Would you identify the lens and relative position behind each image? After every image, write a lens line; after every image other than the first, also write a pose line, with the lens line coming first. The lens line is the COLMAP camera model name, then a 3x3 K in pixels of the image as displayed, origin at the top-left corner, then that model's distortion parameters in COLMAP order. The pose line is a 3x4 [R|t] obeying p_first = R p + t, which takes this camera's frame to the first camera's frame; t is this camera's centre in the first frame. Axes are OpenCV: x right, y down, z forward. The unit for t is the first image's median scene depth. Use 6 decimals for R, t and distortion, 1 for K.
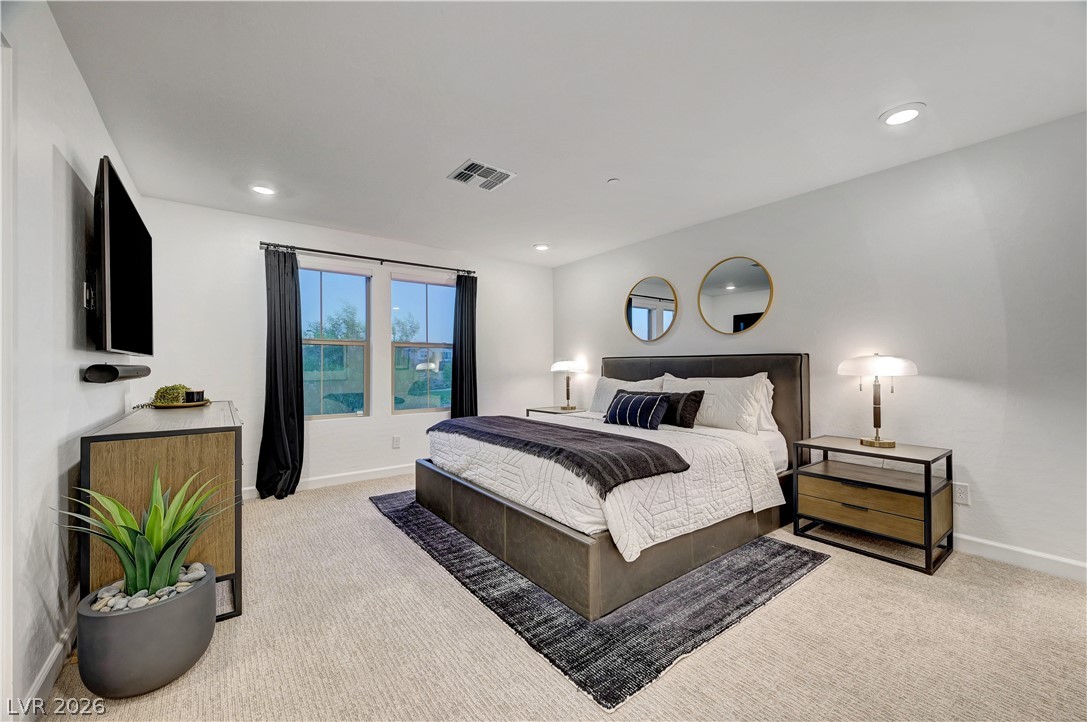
lens RADIAL K [[433.4, 0, 544.3], [0, 433.4, 371.2], [0, 0, 1]] dist [0.001194, 0.000449]
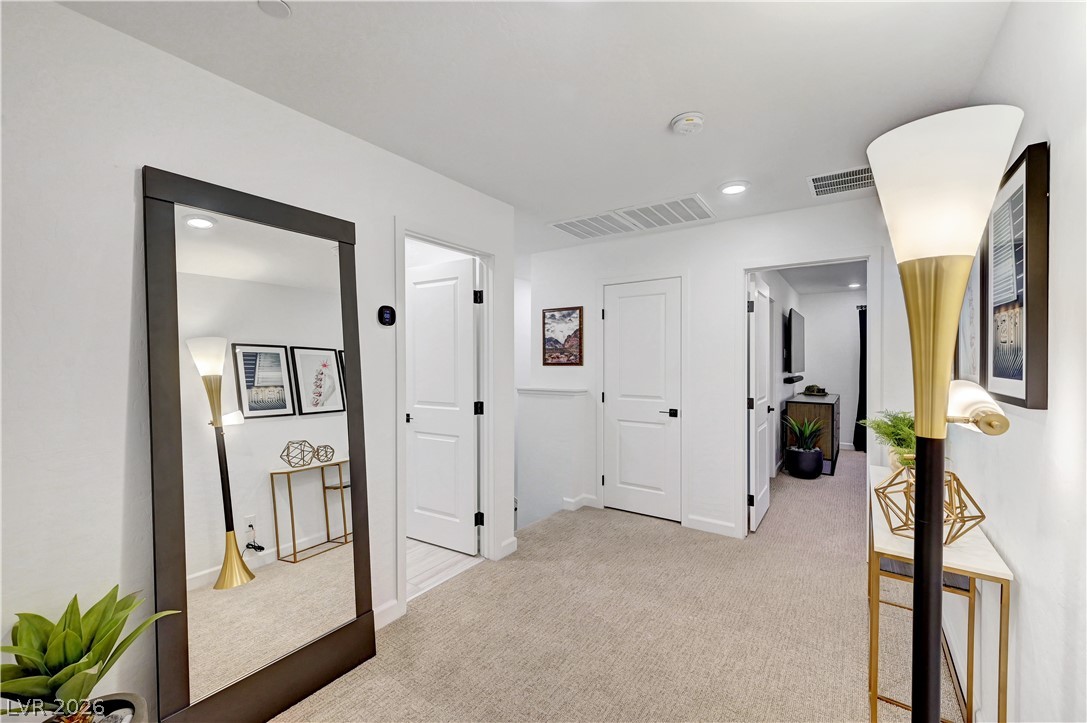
lens RADIAL K [[456.2, 0, 543.3], [0, 456.2, 365.2], [0, 0, 1]] dist [0.000579, 0.000219]
pose [[0.317684, 0.005303, -0.948182, 1.289250], [-0.012614, 0.999920, 0.001367, -0.076370], [0.948113, 0.011526, 0.317725, -1.466782]]
